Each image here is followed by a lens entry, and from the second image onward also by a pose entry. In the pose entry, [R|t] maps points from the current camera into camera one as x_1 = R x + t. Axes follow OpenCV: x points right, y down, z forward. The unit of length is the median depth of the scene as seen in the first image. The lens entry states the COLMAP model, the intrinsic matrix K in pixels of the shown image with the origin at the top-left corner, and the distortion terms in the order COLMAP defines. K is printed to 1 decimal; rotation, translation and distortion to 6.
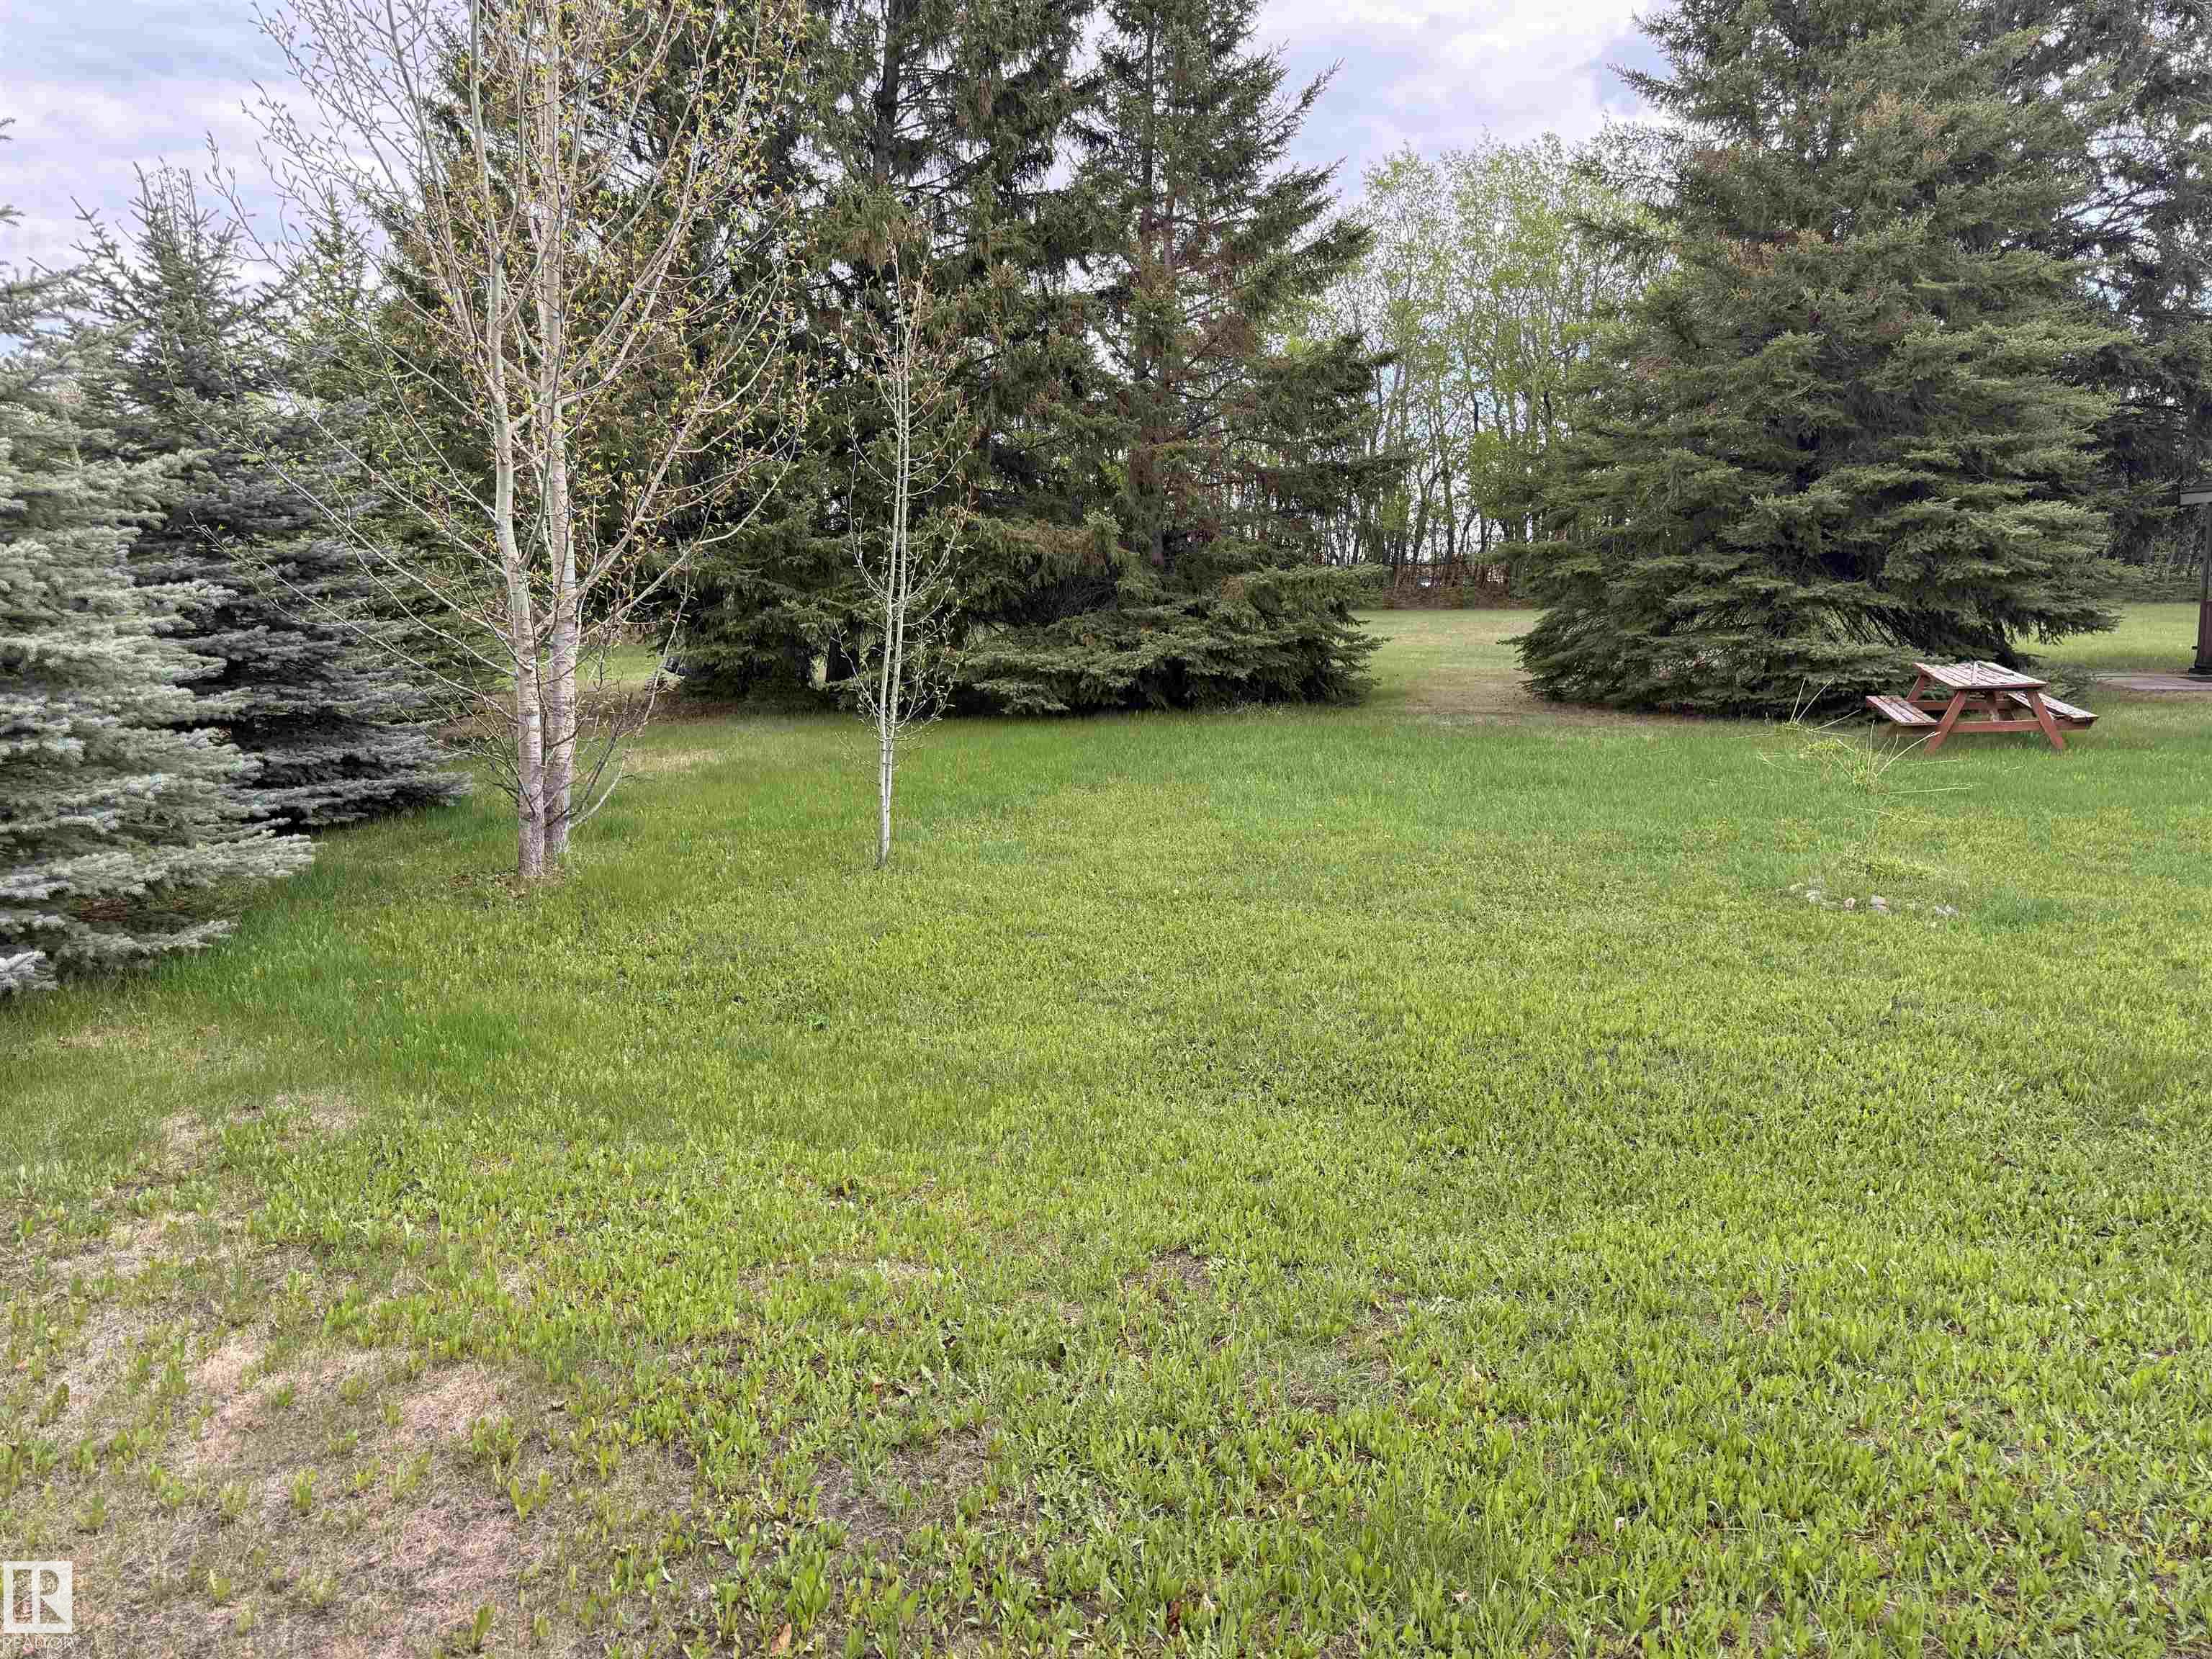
lens RADIAL K [[1542.6, 0, 1115.2], [0, 1542.6, 844.4], [0, 0, 1]] dist [0.000825, -0.009156]
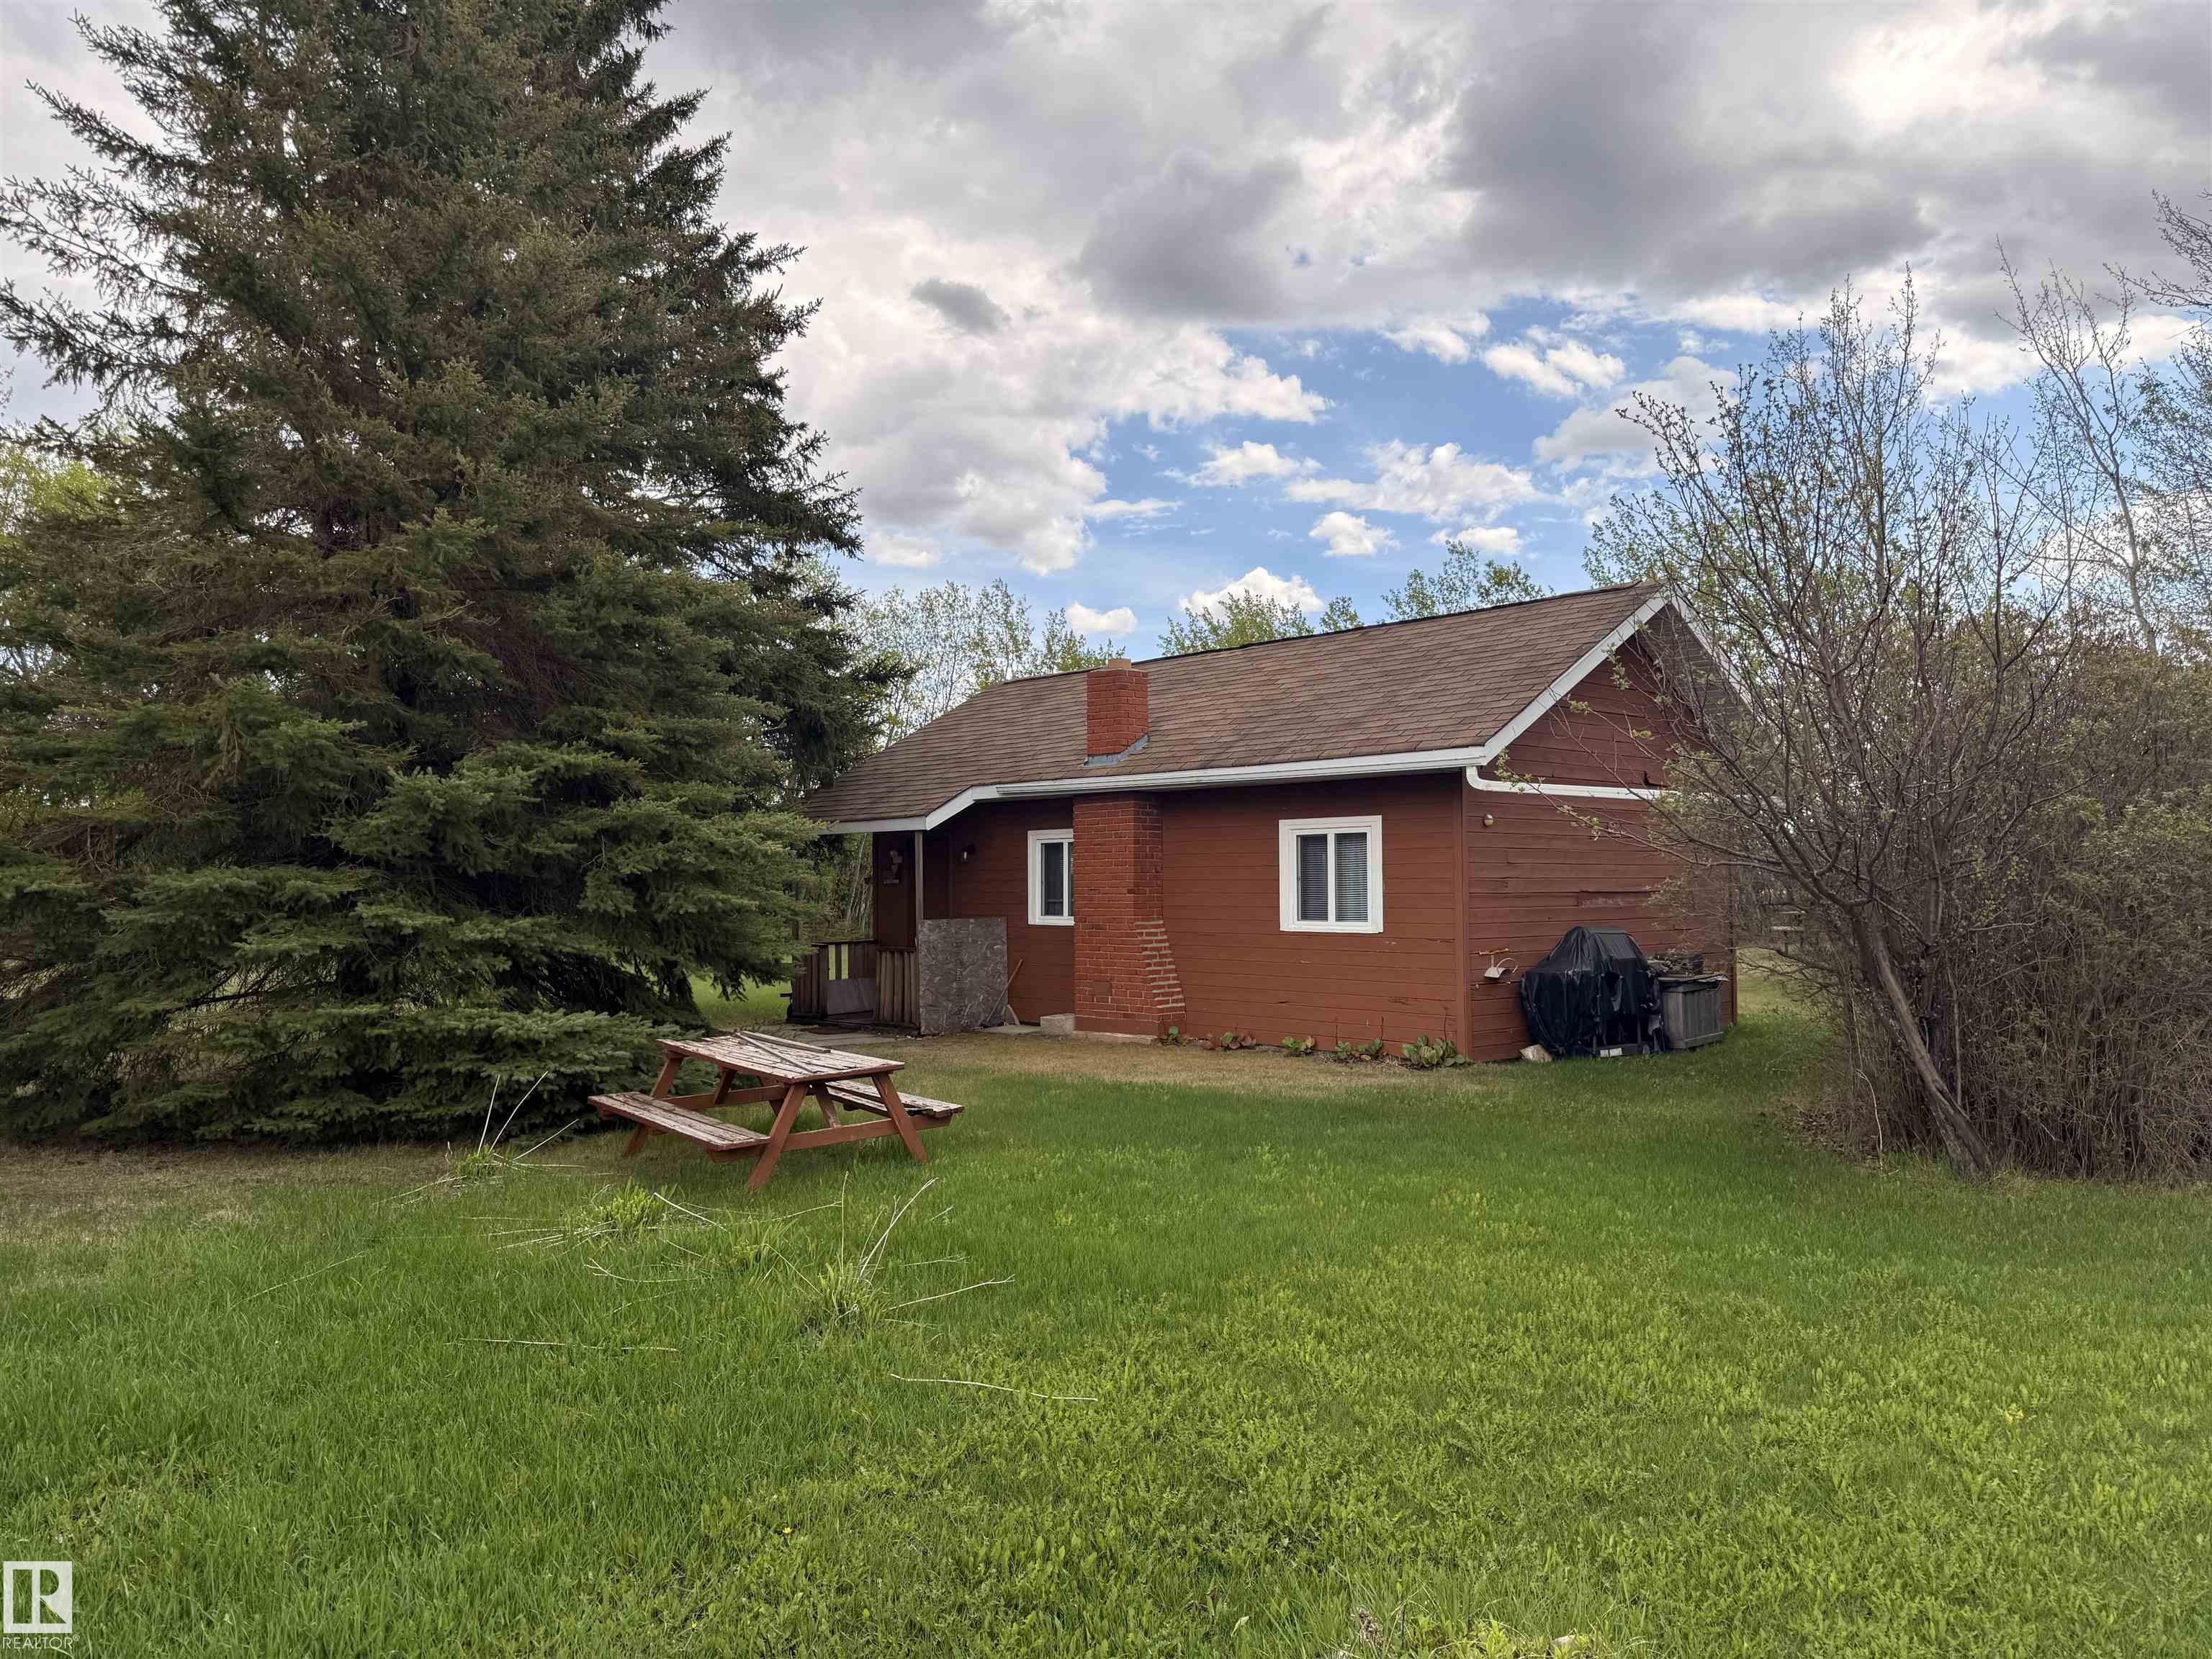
lens RADIAL K [[1542.6, 0, 1115.2], [0, 1542.6, 844.4], [0, 0, 1]] dist [0.000825, -0.009156]
pose [[0.545818, 0.048896, 0.836476, 0.072164], [0.134639, 0.980206, -0.145152, -0.073729], [-0.827016, 0.191848, 0.528431, 0.455347]]
